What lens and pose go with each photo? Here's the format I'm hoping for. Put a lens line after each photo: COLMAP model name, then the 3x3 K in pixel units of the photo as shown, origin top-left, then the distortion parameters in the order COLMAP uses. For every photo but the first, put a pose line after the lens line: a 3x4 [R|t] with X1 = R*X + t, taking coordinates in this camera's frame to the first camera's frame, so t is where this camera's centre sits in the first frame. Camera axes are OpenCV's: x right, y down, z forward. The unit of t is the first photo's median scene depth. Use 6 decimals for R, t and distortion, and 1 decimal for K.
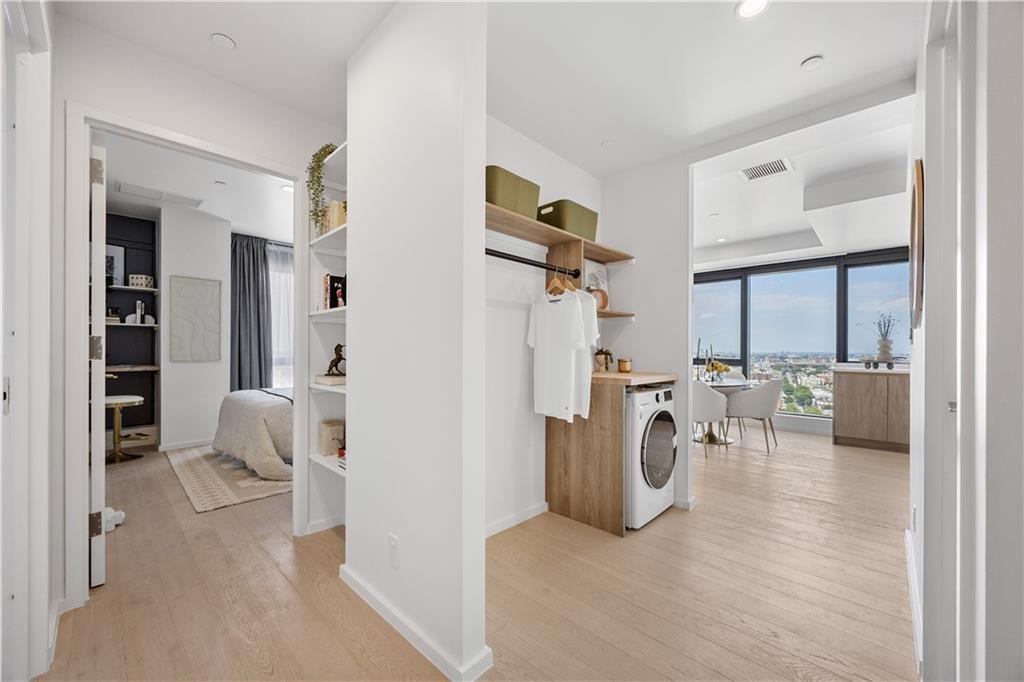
lens RADIAL K [[393.3, 0, 514.7], [0, 393.3, 348.1], [0, 0, 1]] dist [-0.000507, -0.000043]
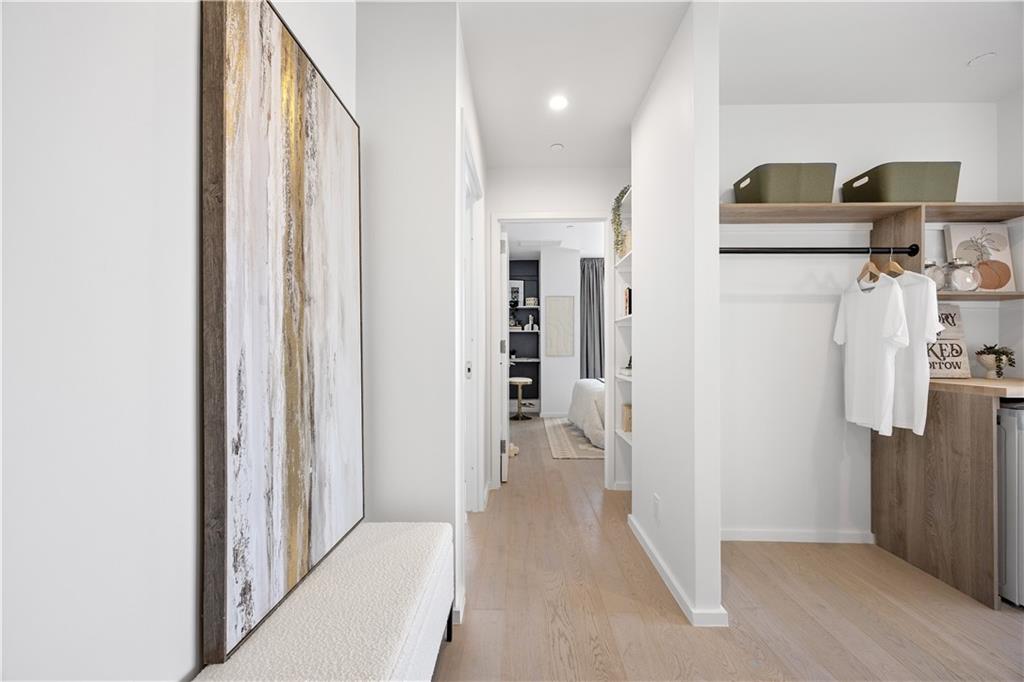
lens RADIAL K [[406.1, 0, 512.0], [0, 406.1, 341.0], [0, 0, 1]] dist [0.000549, 0.000054]
pose [[0.670326, -0.013201, -0.741949, 0.219642], [0.004498, 0.999896, -0.013726, -0.000937], [0.742053, 0.005864, 0.670315, -0.135039]]
